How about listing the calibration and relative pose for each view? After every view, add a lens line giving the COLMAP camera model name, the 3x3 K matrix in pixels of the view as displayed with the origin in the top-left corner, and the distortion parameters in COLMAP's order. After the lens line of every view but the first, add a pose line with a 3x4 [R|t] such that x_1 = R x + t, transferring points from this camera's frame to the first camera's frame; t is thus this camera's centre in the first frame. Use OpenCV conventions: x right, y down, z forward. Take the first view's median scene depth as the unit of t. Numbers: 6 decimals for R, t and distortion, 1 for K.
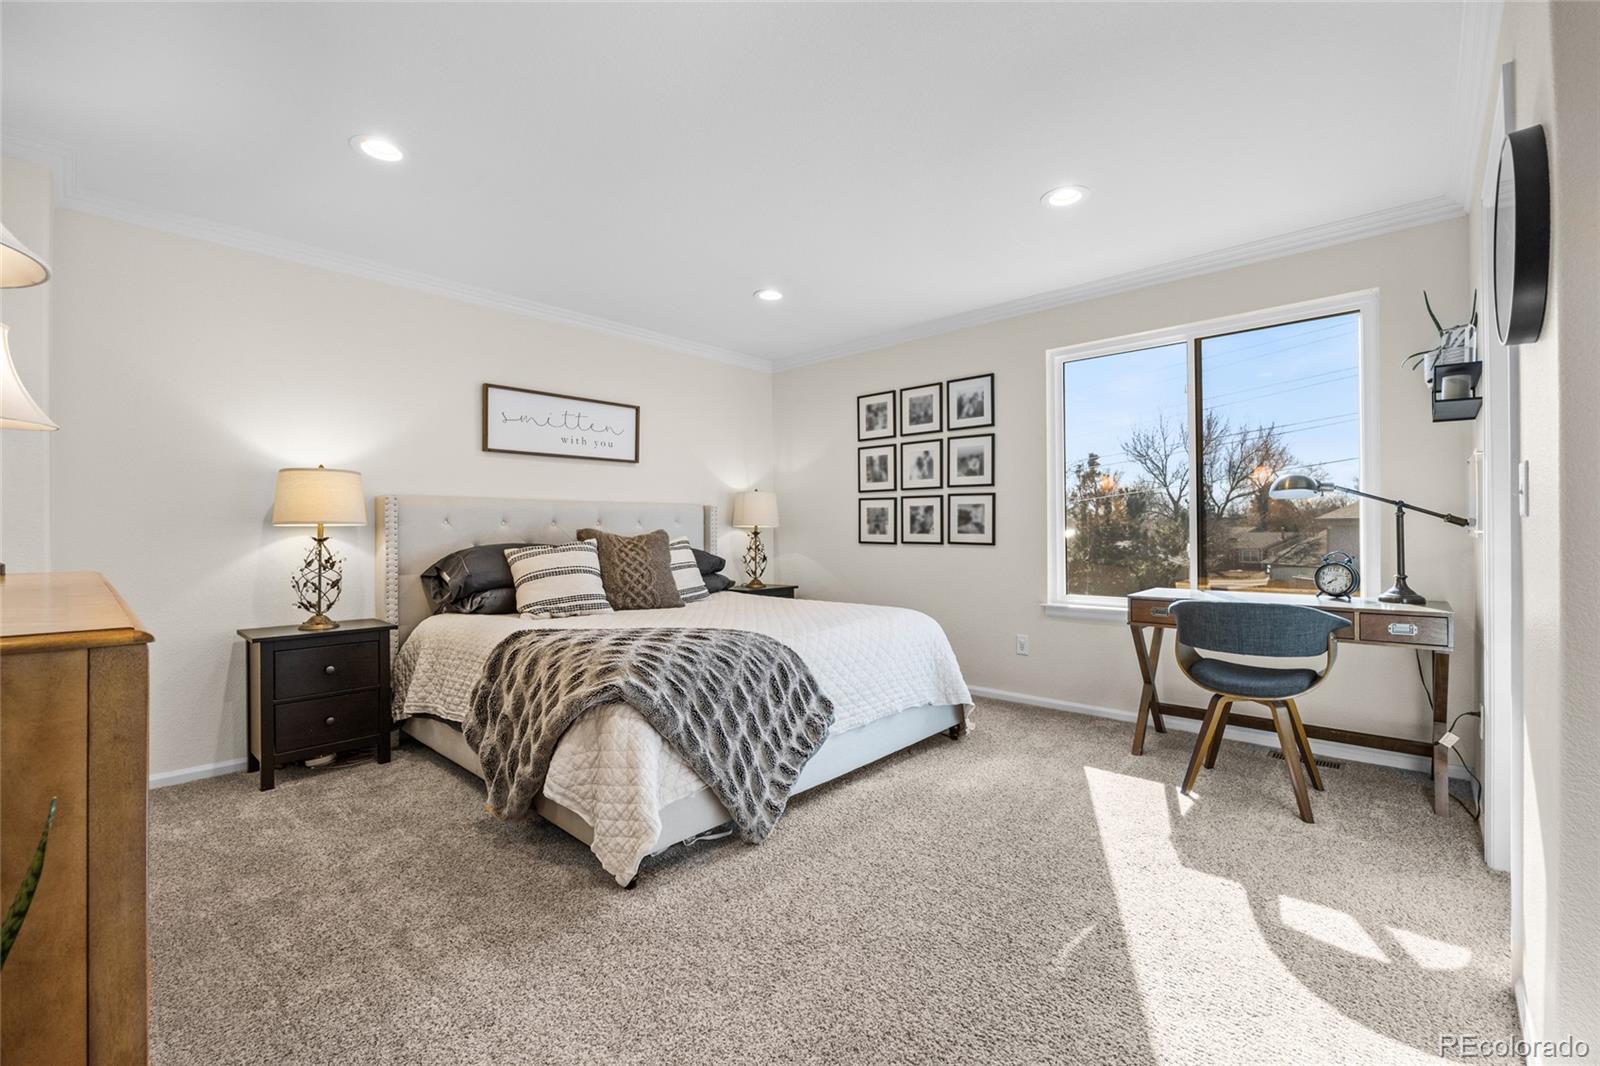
lens RADIAL K [[673.7, 0, 791.5], [0, 673.7, 531.5], [0, 0, 1]] dist [-0.009831, 0.000879]
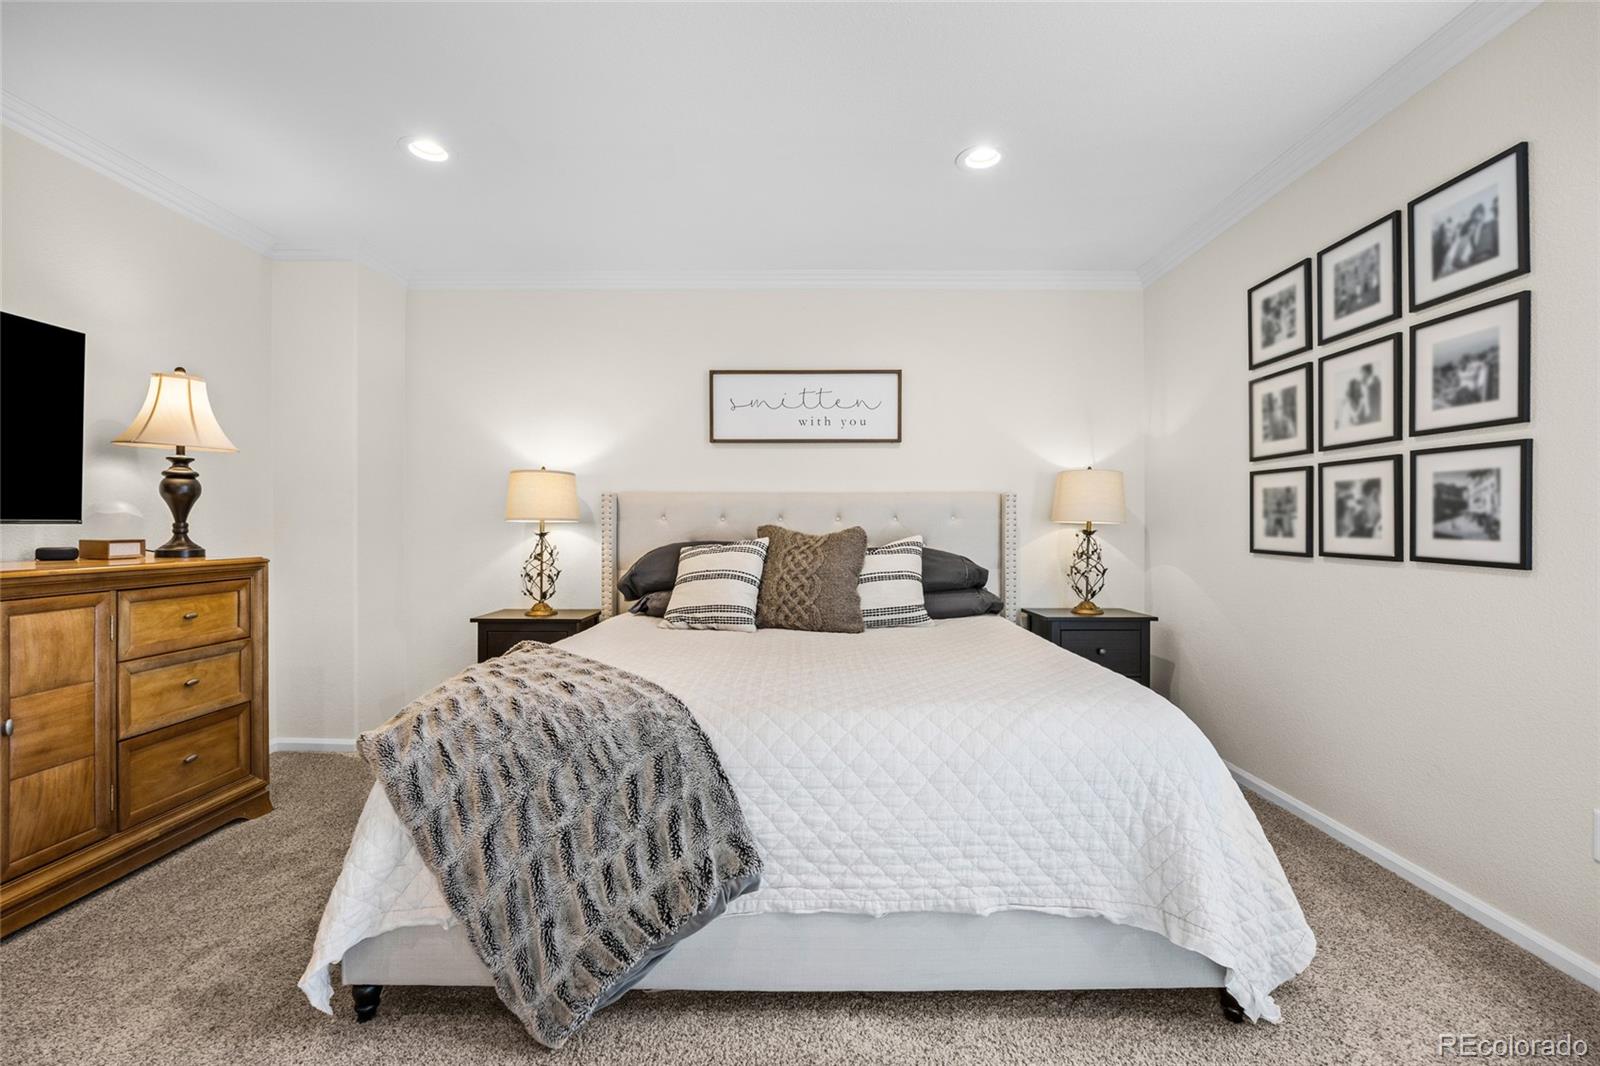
lens RADIAL K [[673.7, 0, 803.8], [0, 673.7, 524.3], [0, 0, 1]] dist [-0.009831, 0.000879]
pose [[0.680060, 0.002804, -0.733151, 0.286458], [-0.005018, 0.999987, -0.000829, -0.004004], [0.733139, 0.004242, 0.680066, 0.396390]]
